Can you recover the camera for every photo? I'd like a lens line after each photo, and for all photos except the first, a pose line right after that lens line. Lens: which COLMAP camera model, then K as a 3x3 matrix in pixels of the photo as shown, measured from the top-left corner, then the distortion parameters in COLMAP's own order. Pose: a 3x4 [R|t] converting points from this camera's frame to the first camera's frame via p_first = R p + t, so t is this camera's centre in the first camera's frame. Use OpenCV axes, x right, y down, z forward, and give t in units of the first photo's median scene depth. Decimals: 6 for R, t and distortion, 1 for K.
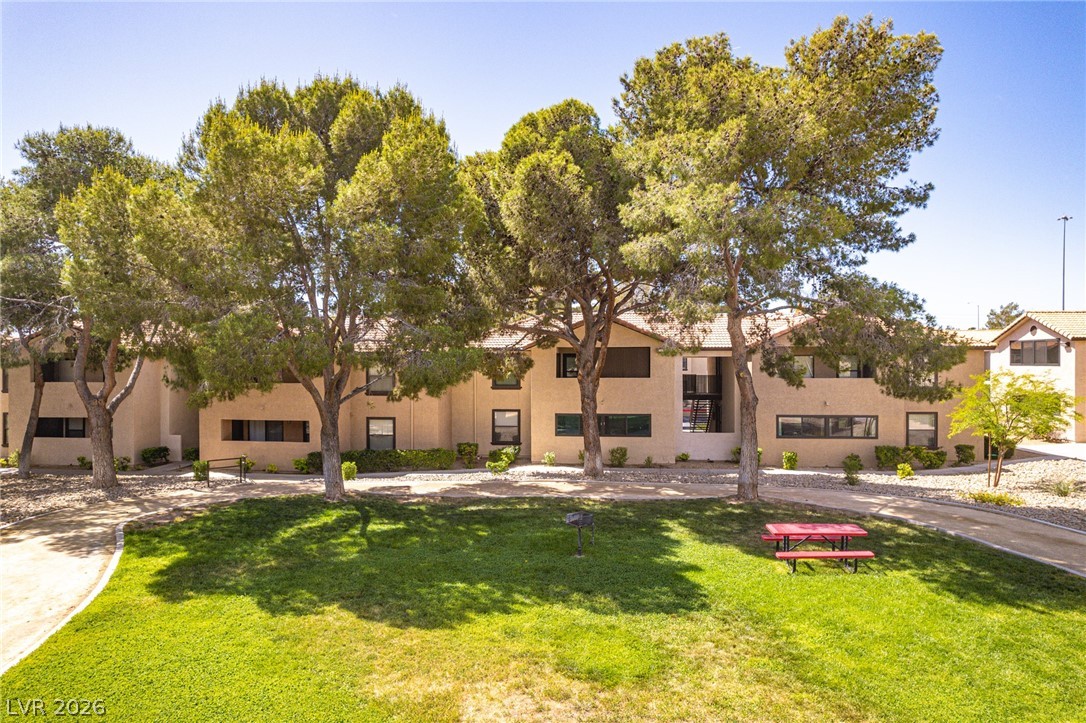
lens RADIAL K [[688.0, 0, 543.0], [0, 688.0, 361.5], [0, 0, 1]] dist [-0.045129, 0.001876]
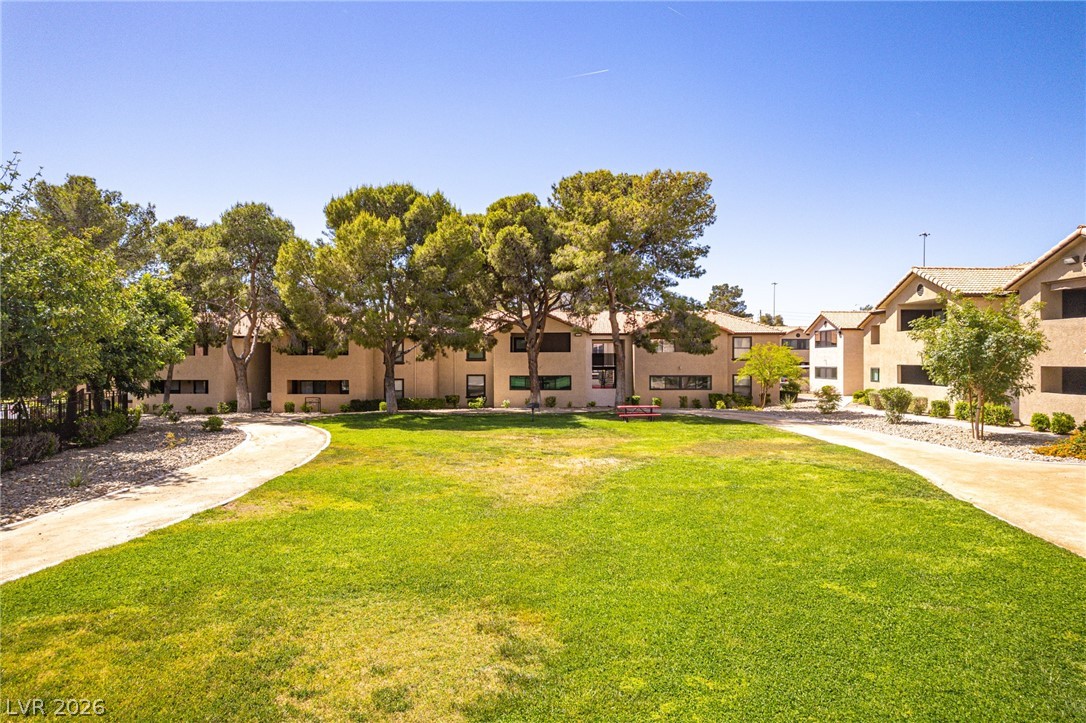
lens RADIAL K [[688.0, 0, 543.0], [0, 688.0, 361.5], [0, 0, 1]] dist [-0.045129, 0.001876]
pose [[0.995199, -0.000260, 0.097874, -0.088974], [0.000100, 0.999999, 0.001638, 0.062660], [-0.097875, -0.001621, 0.995197, -0.815889]]
